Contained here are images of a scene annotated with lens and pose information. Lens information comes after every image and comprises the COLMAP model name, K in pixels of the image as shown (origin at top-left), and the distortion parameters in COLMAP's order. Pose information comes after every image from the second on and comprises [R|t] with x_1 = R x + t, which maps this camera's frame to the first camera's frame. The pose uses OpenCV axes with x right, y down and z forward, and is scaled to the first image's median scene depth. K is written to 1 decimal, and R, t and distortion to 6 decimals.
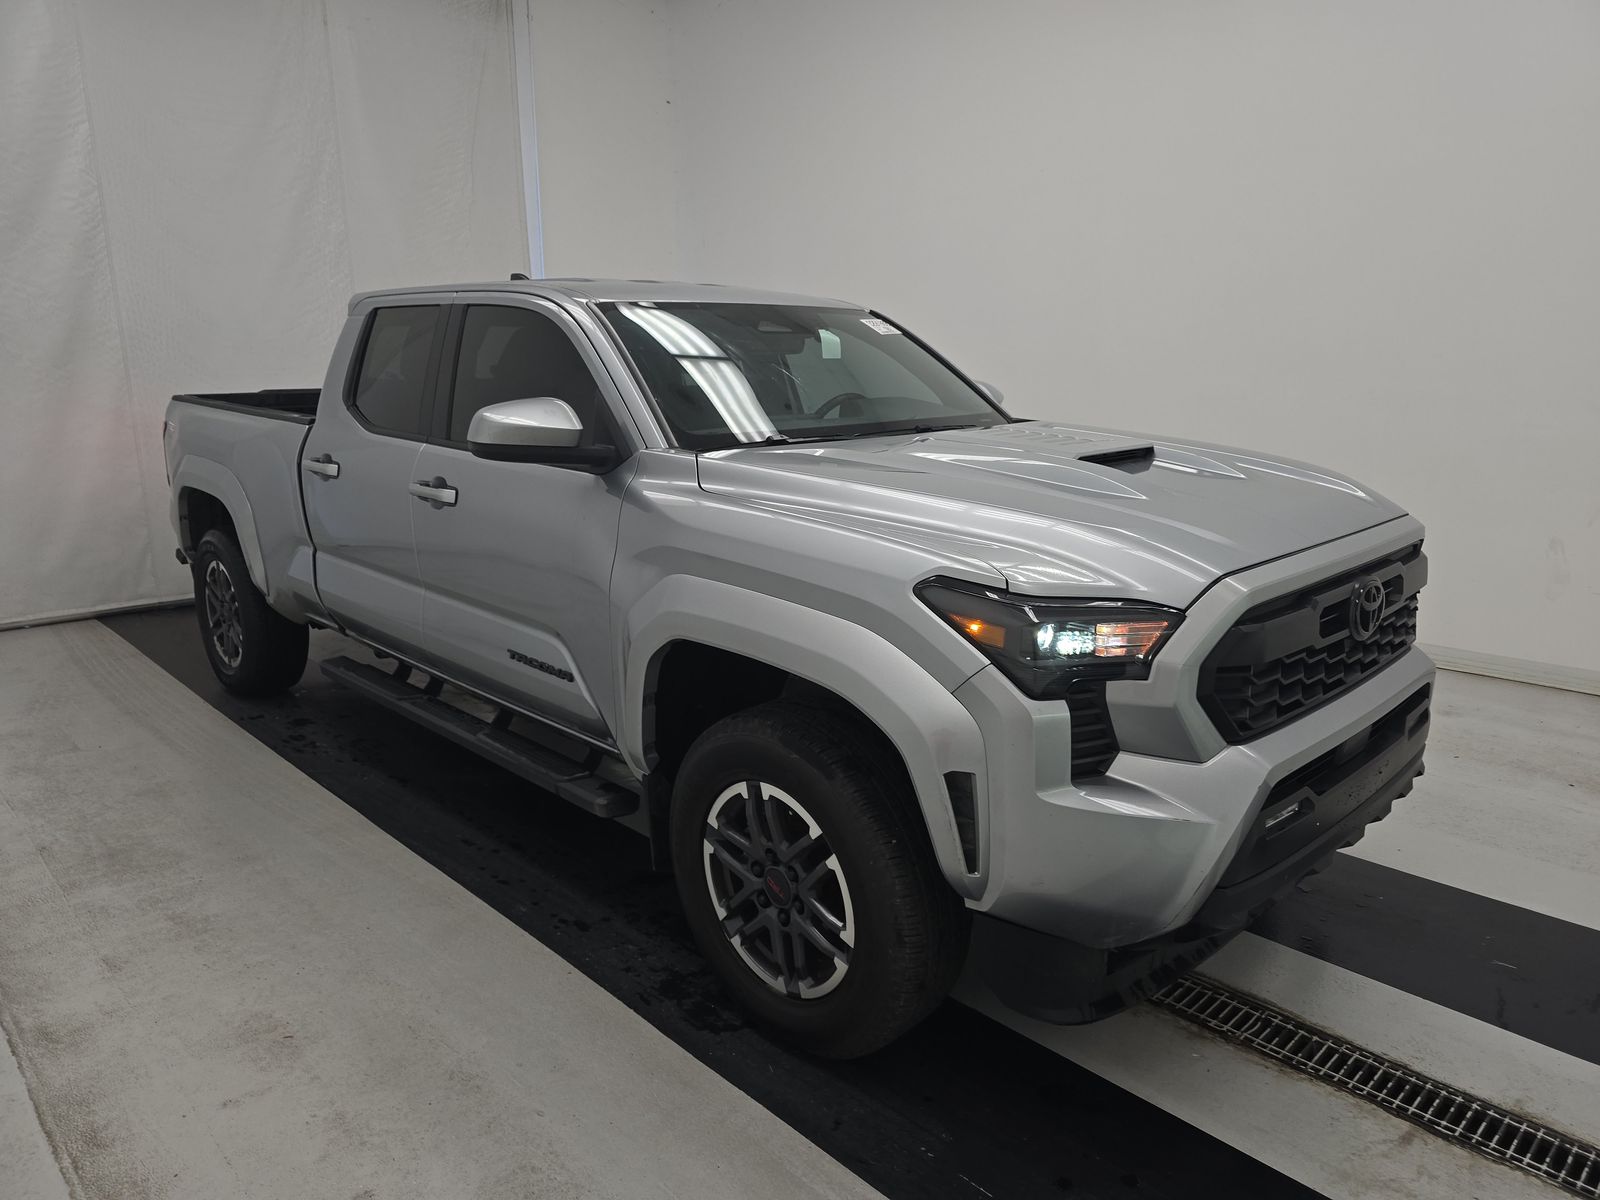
lens RADIAL K [[1084.5, 0, 822.8], [0, 1084.5, 598.0], [0, 0, 1]] dist [0.010498, -0.006125]
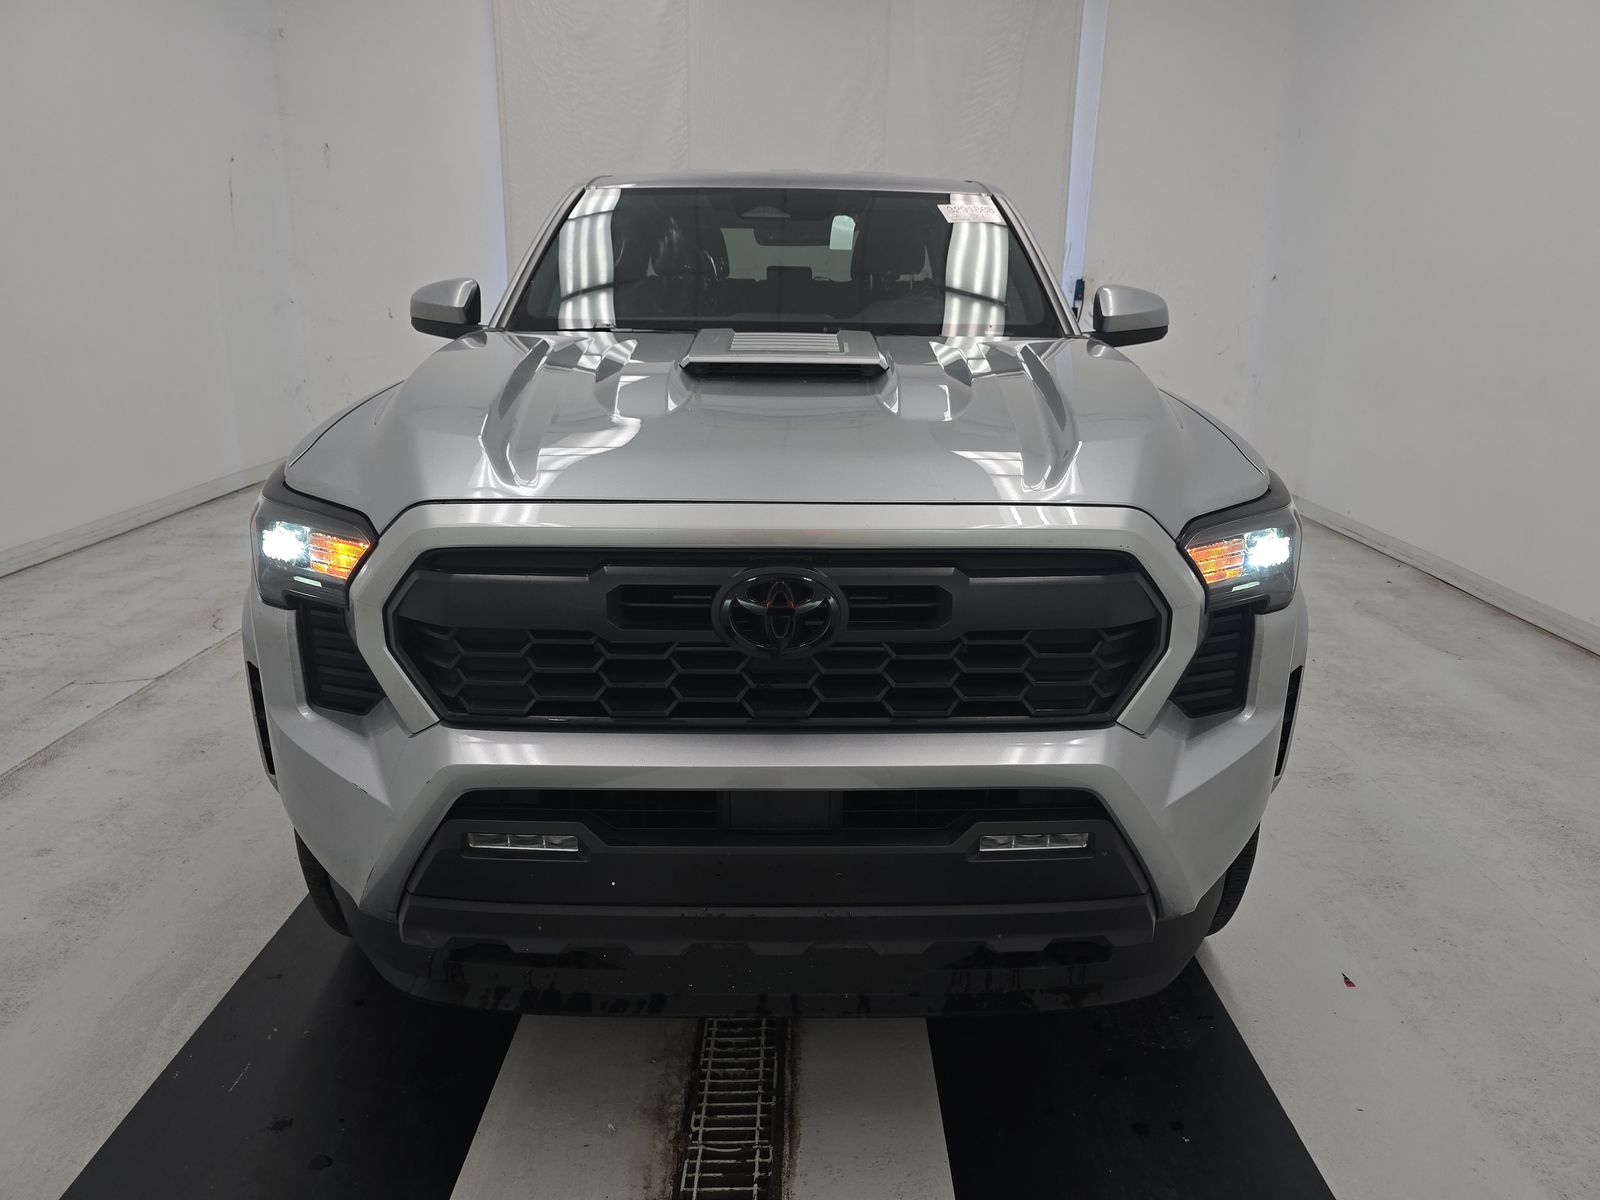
lens RADIAL K [[1084.5, 0, 822.8], [0, 1084.5, 598.0], [0, 0, 1]] dist [0.010498, -0.006125]
pose [[0.724679, 0.212479, -0.655510, 0.703882], [-0.174566, 0.976850, 0.123654, -0.062023], [0.666609, 0.024820, 0.744994, 0.399541]]
